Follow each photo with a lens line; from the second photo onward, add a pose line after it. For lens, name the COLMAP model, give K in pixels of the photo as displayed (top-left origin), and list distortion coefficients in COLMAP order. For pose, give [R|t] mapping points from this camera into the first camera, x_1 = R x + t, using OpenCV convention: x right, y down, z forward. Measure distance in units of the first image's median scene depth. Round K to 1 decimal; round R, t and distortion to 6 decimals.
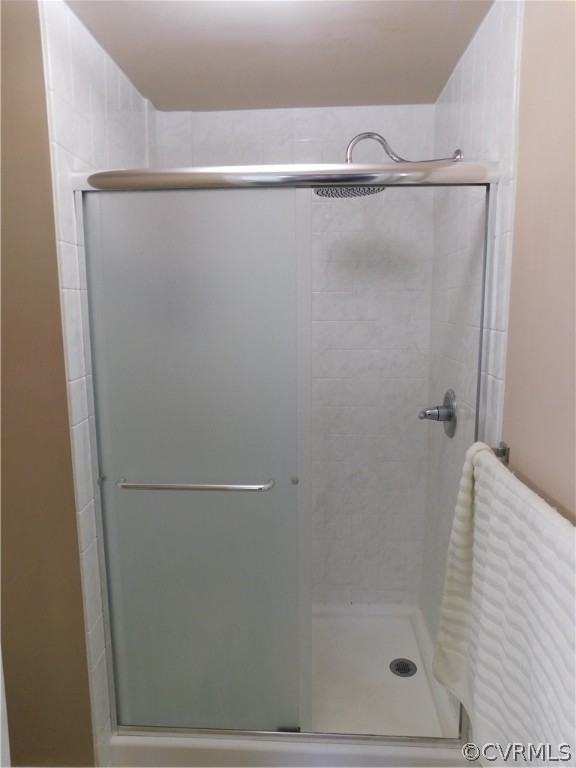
lens RADIAL K [[531.3, 0, 288.1], [0, 531.3, 380.5], [0, 0, 1]] dist [-0.068466, 0.065153]
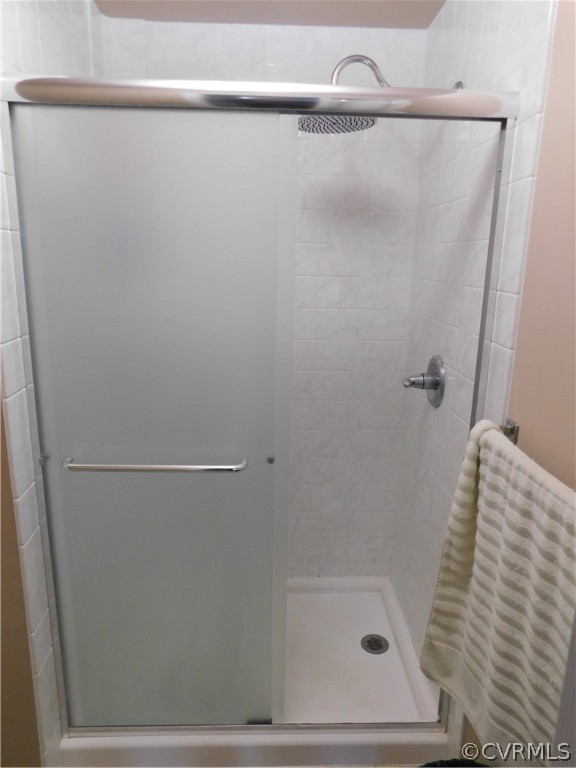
lens RADIAL K [[531.3, 0, 287.6], [0, 531.3, 380.4], [0, 0, 1]] dist [-0.068466, 0.065153]
pose [[0.995677, 0.006334, 0.092669, -0.039517], [-0.014172, 0.996350, 0.084174, -0.014569], [-0.091798, -0.085123, 0.992133, 0.127968]]
